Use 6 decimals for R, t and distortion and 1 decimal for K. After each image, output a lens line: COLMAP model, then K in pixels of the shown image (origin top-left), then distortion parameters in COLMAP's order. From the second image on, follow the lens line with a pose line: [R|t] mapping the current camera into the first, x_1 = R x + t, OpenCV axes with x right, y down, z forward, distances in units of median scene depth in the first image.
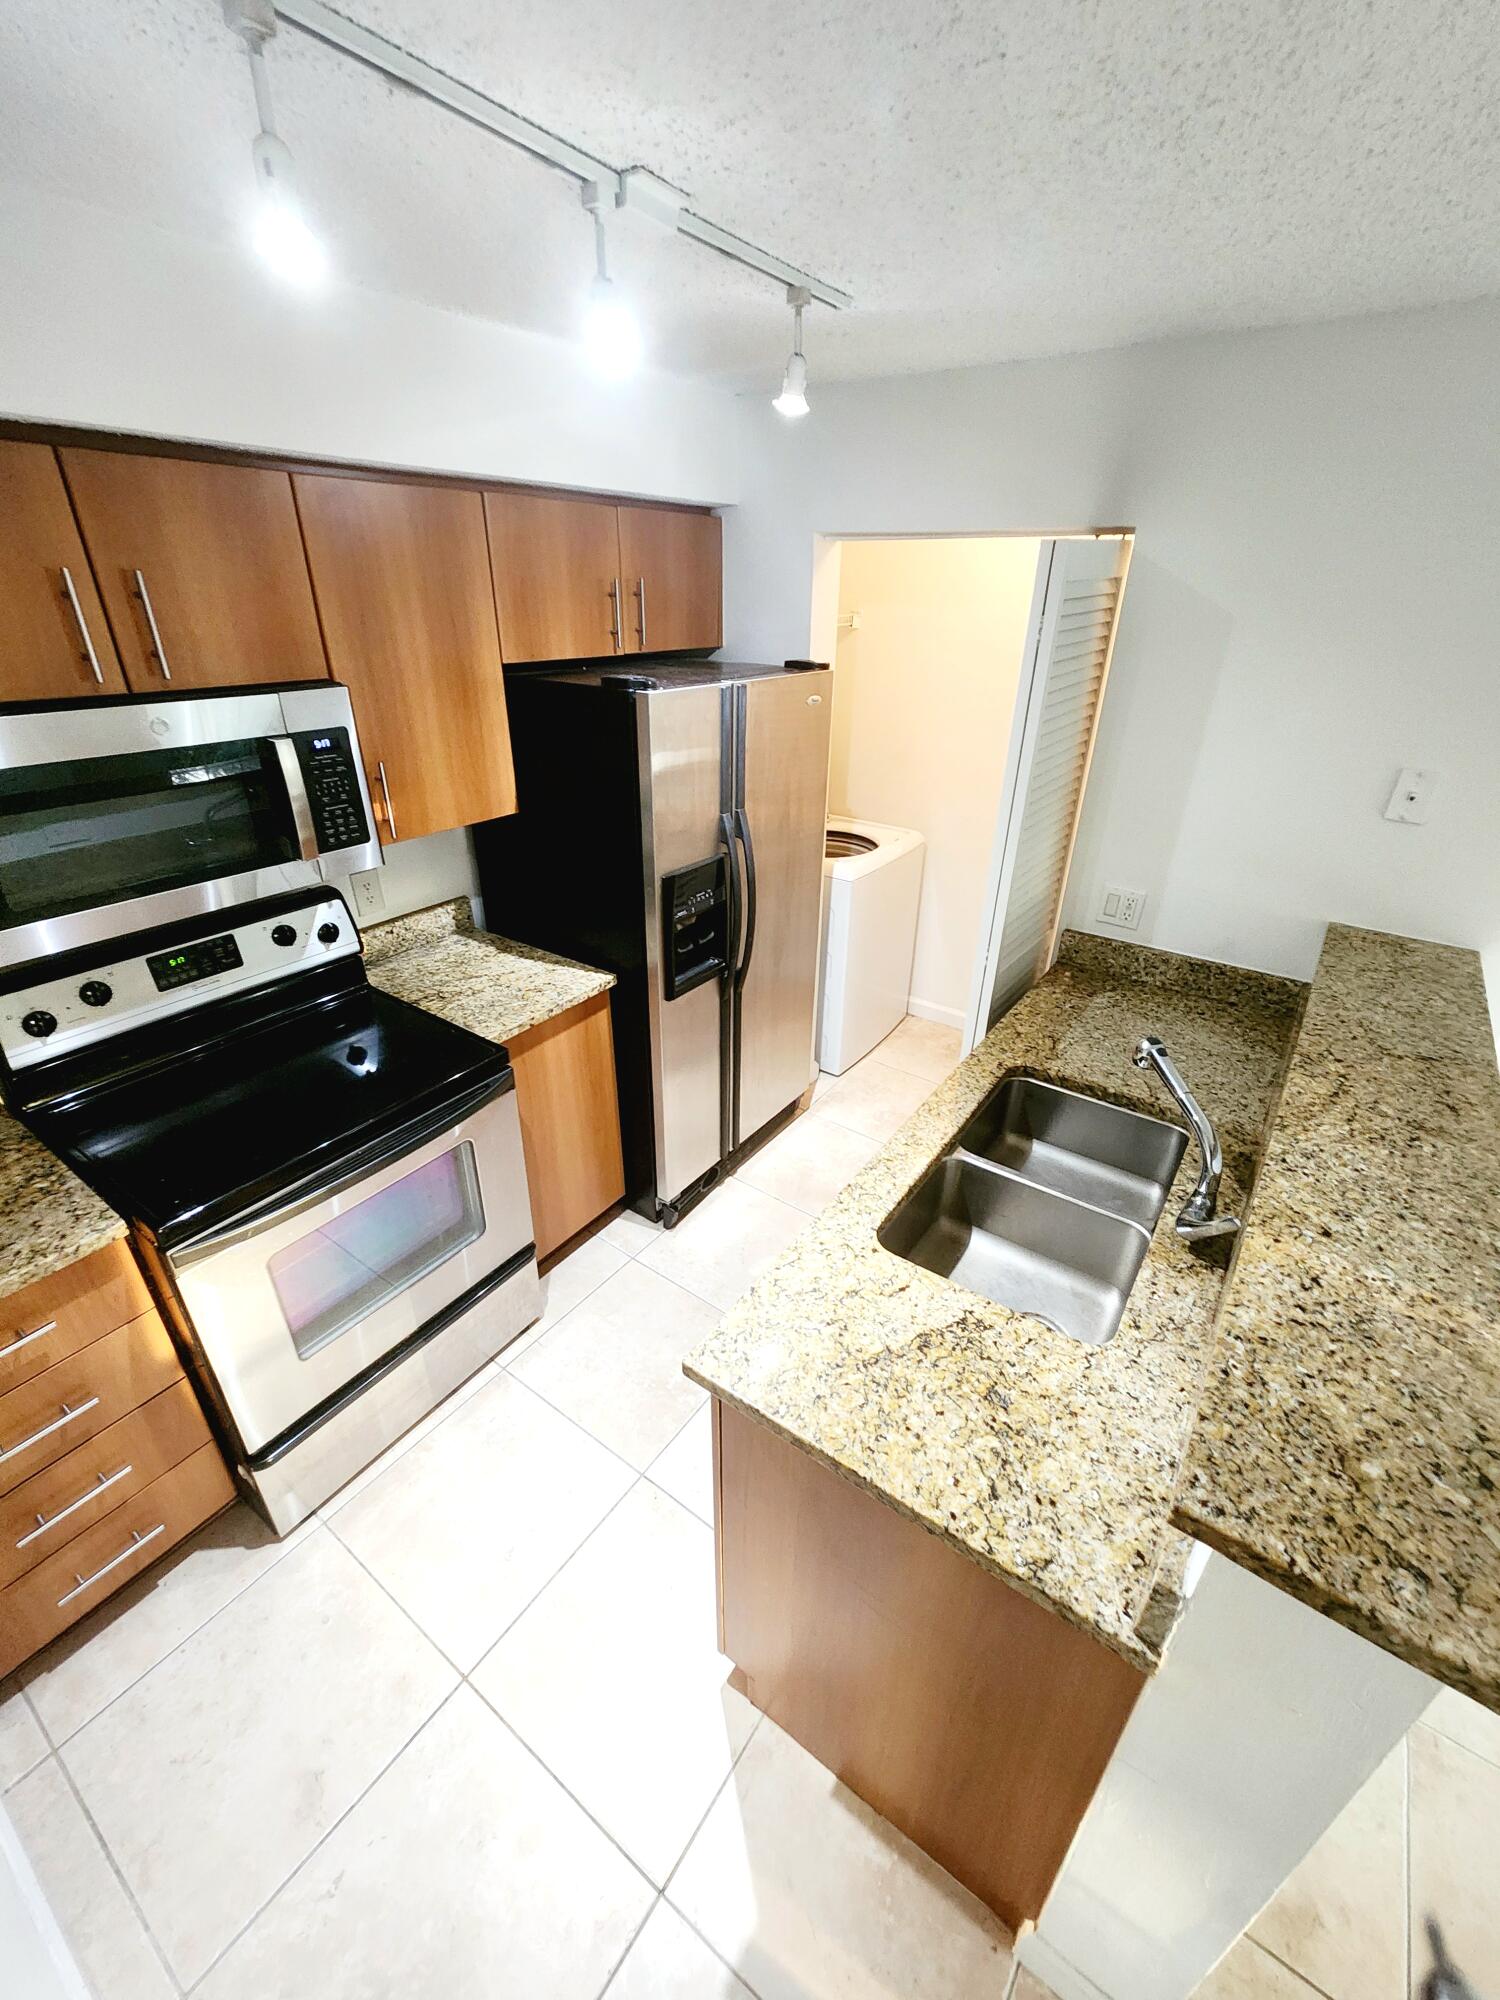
lens RADIAL K [[813.0, 0, 760.8], [0, 813.0, 995.5], [0, 0, 1]] dist [0.006823, -0.003851]
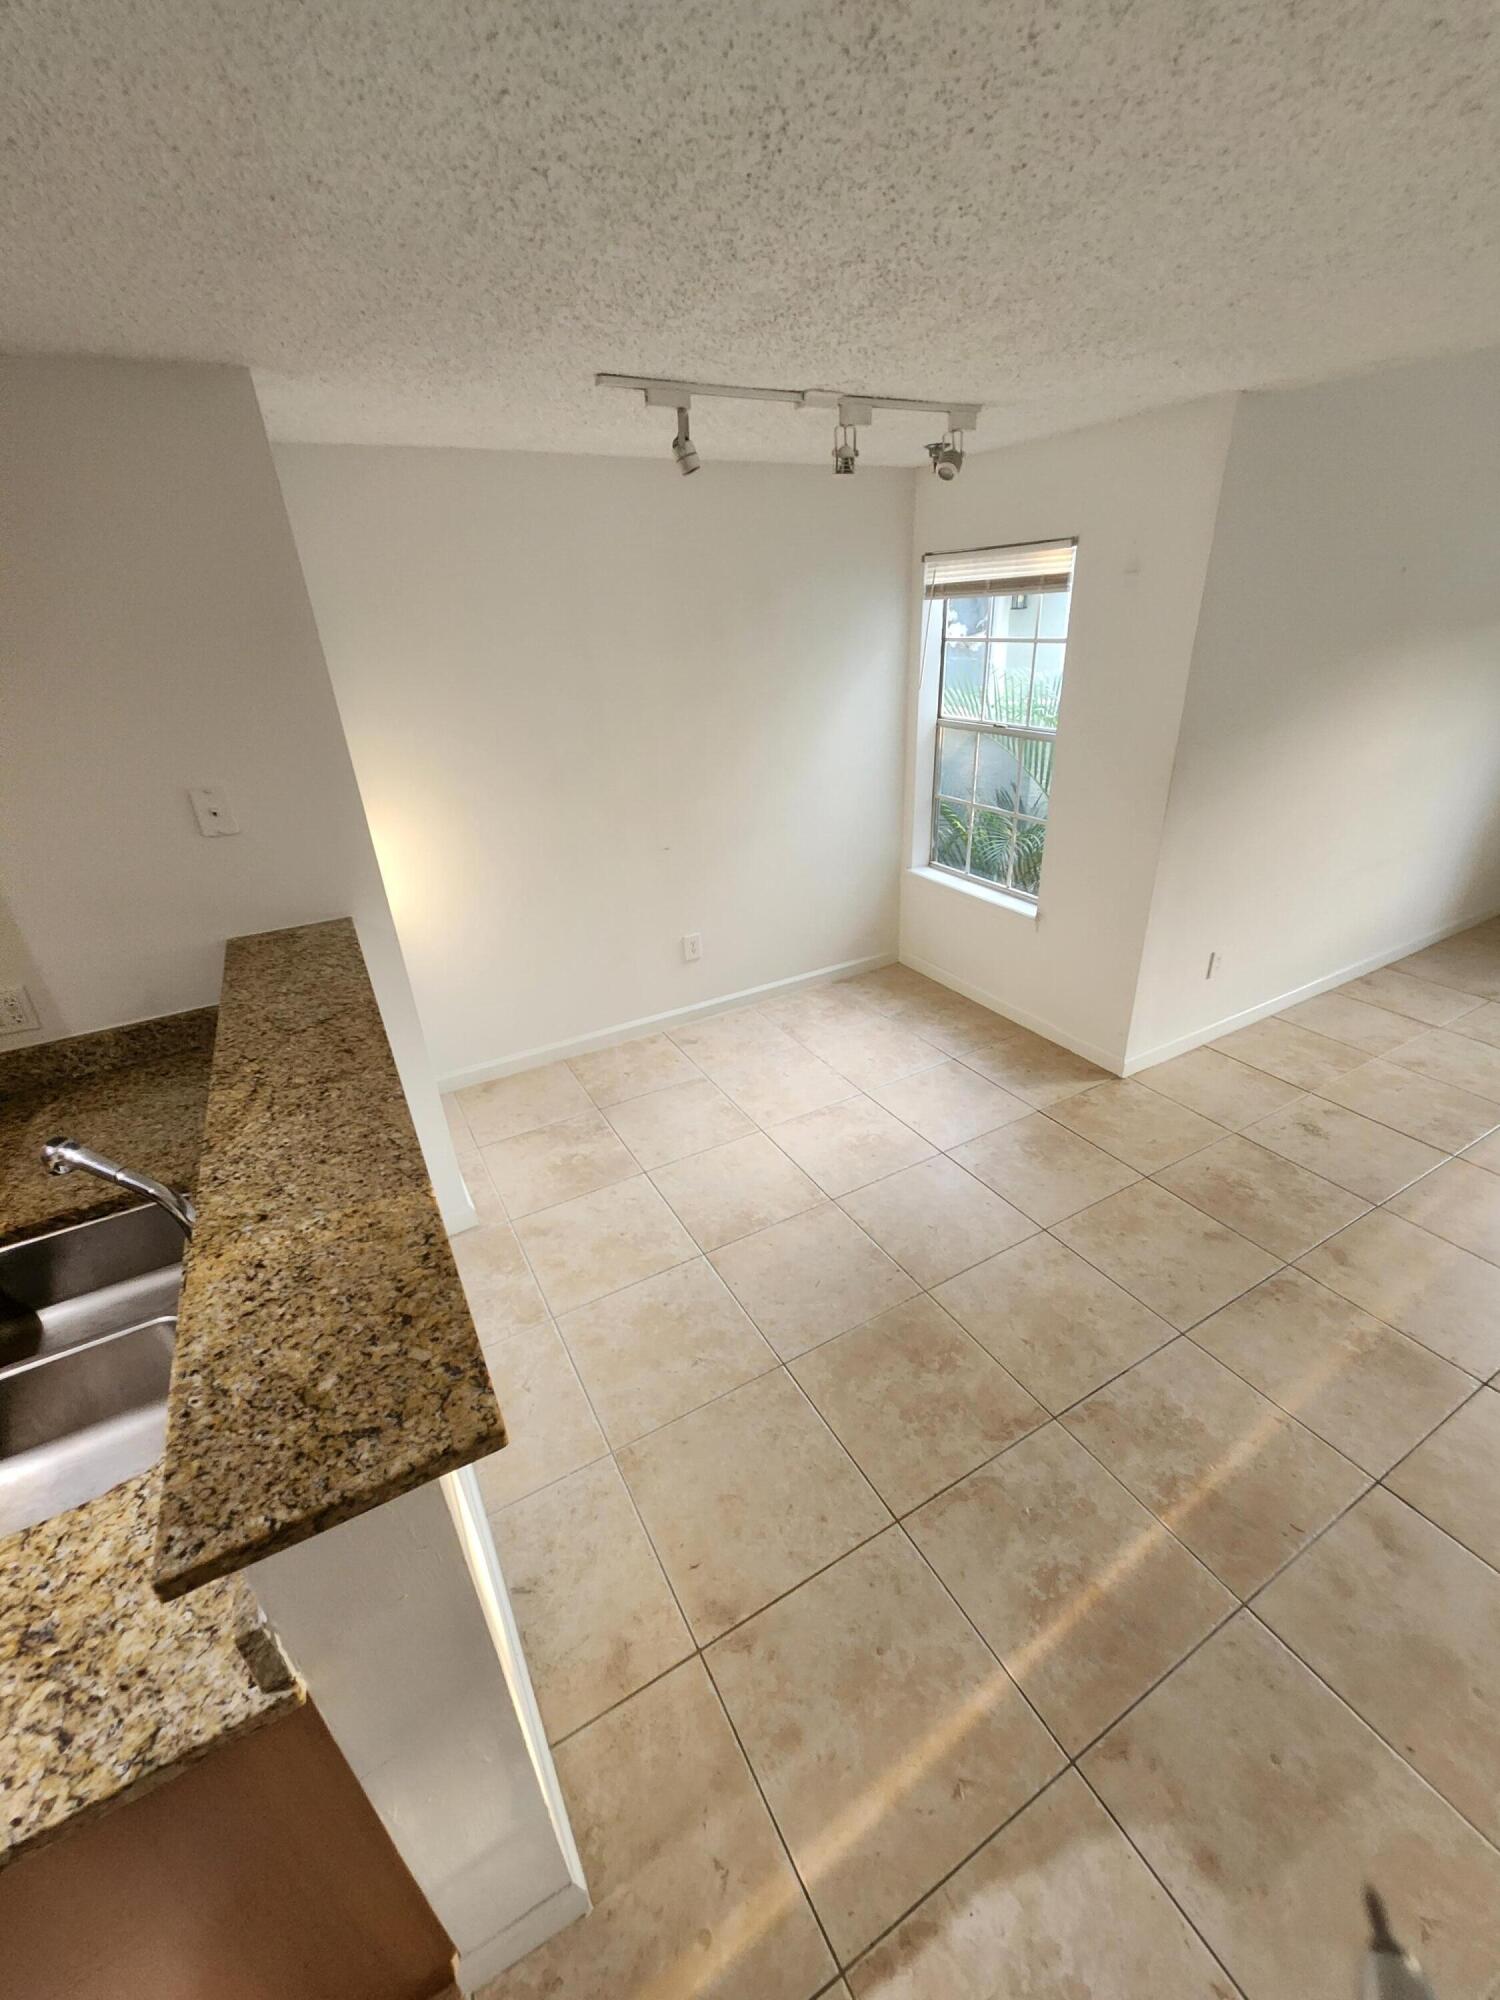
lens RADIAL K [[813.0, 0, 760.8], [0, 813.0, 995.5], [0, 0, 1]] dist [0.006823, -0.003851]
pose [[0.436981, -0.427163, 0.791568, 0.224738], [0.455896, 0.863806, 0.214470, 0.094608], [-0.775375, 0.267153, 0.572209, -0.172078]]
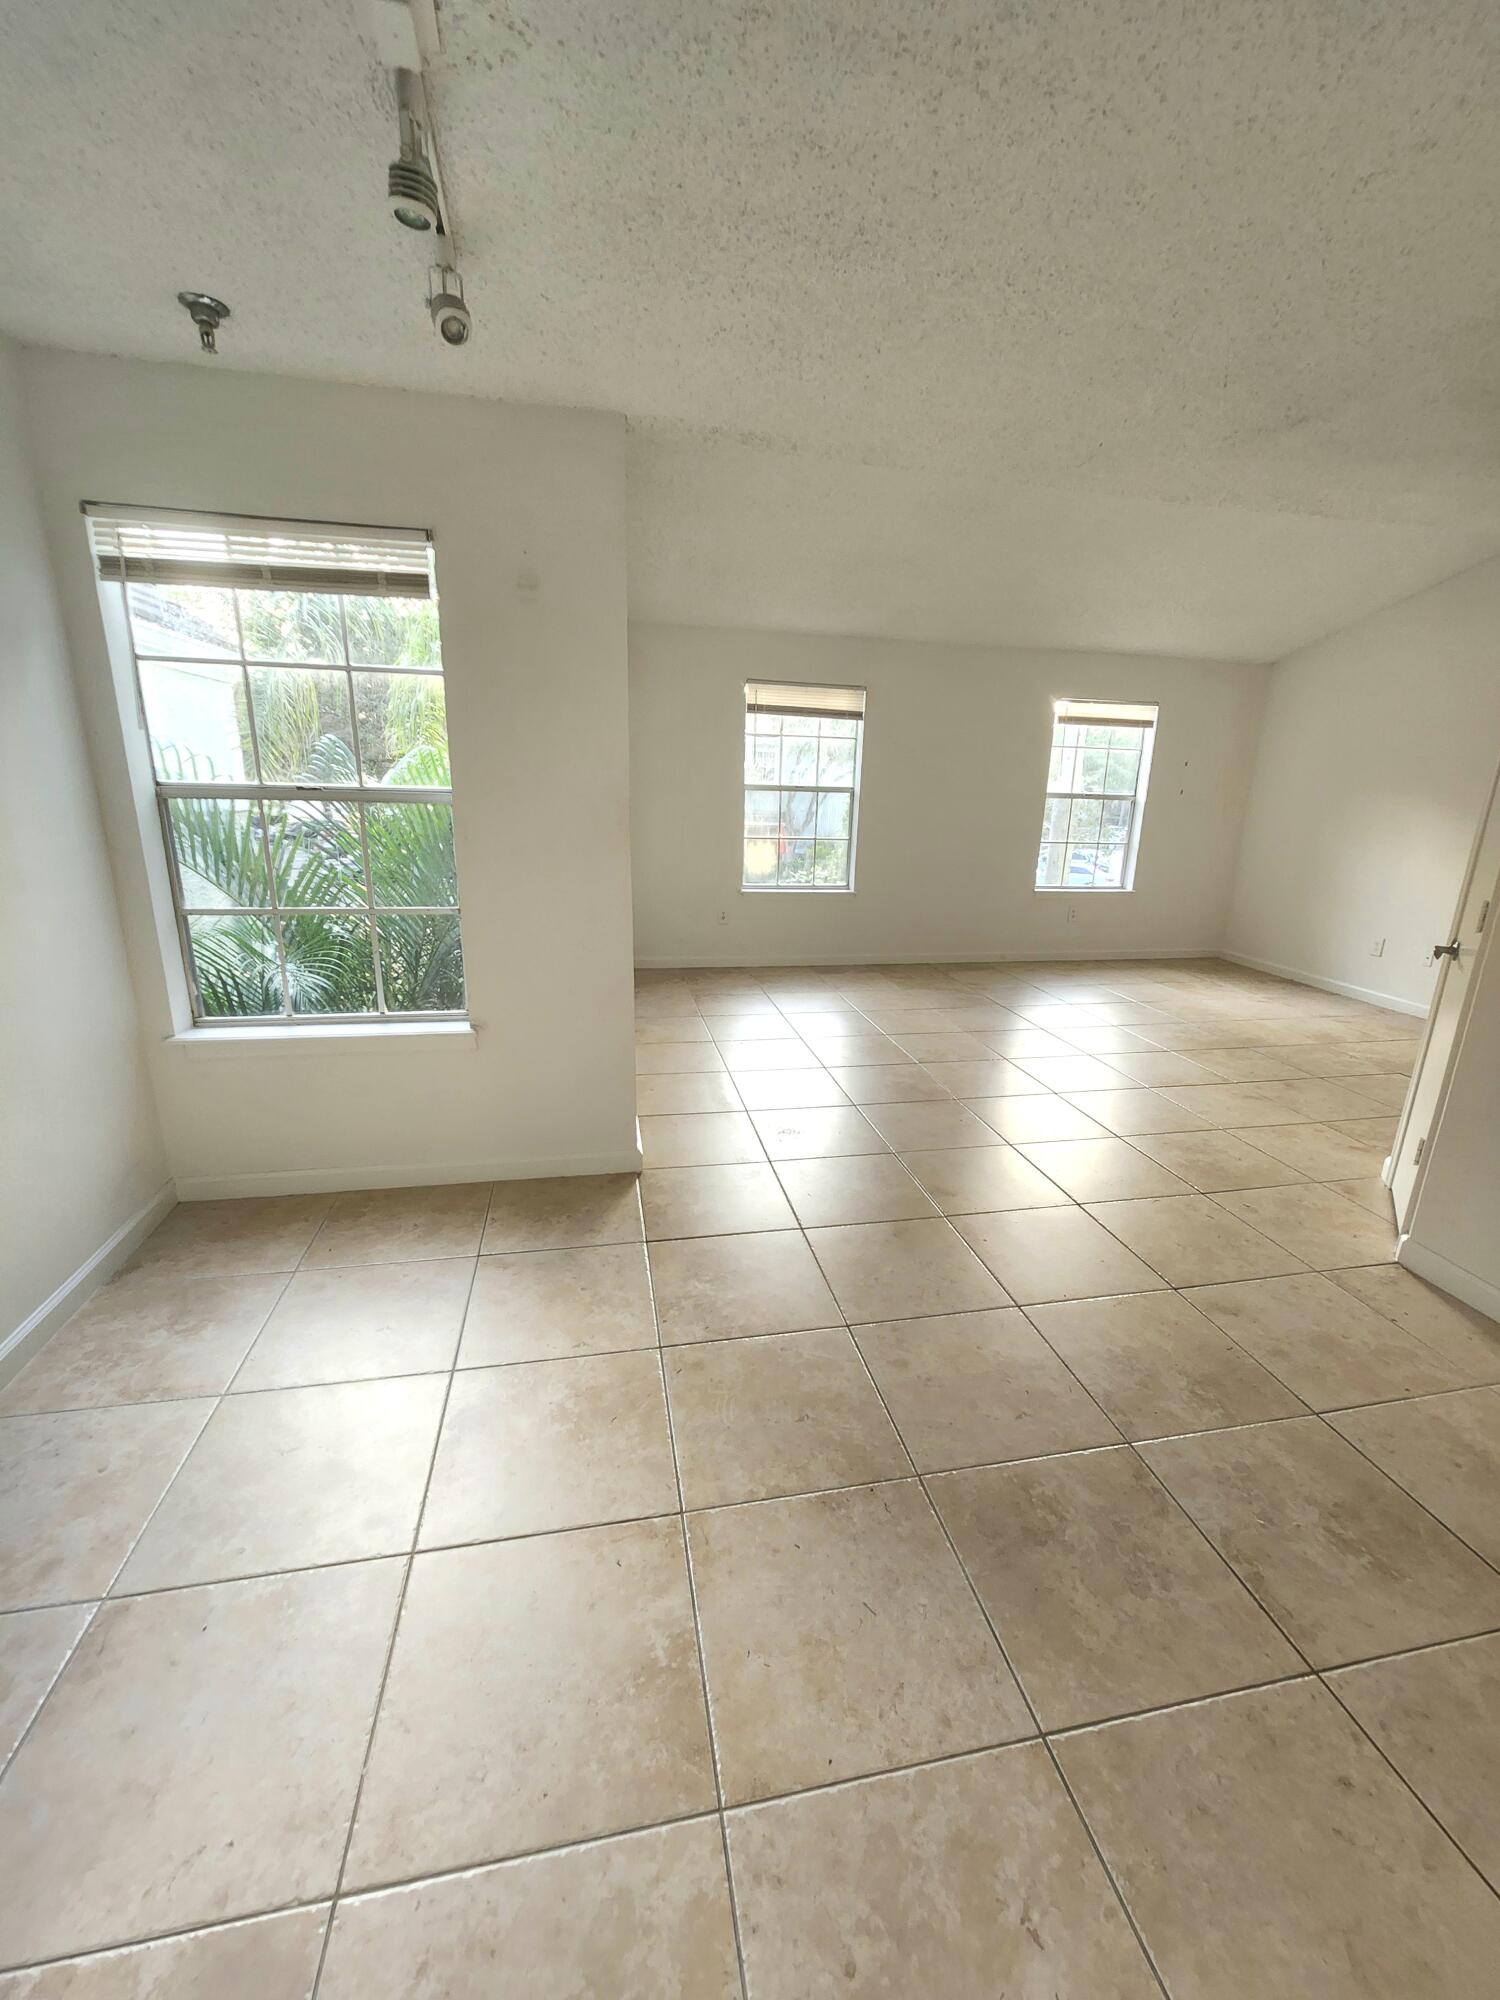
lens RADIAL K [[827.0, 0, 757.5], [0, 827.0, 1013.9], [0, 0, 1]] dist [0.001042, 0.000472]
pose [[-0.718787, -0.228416, 0.656637, 1.103209], [0.276024, 0.773098, 0.571078, -0.153919], [-0.638088, 0.591731, -0.492645, 1.225997]]
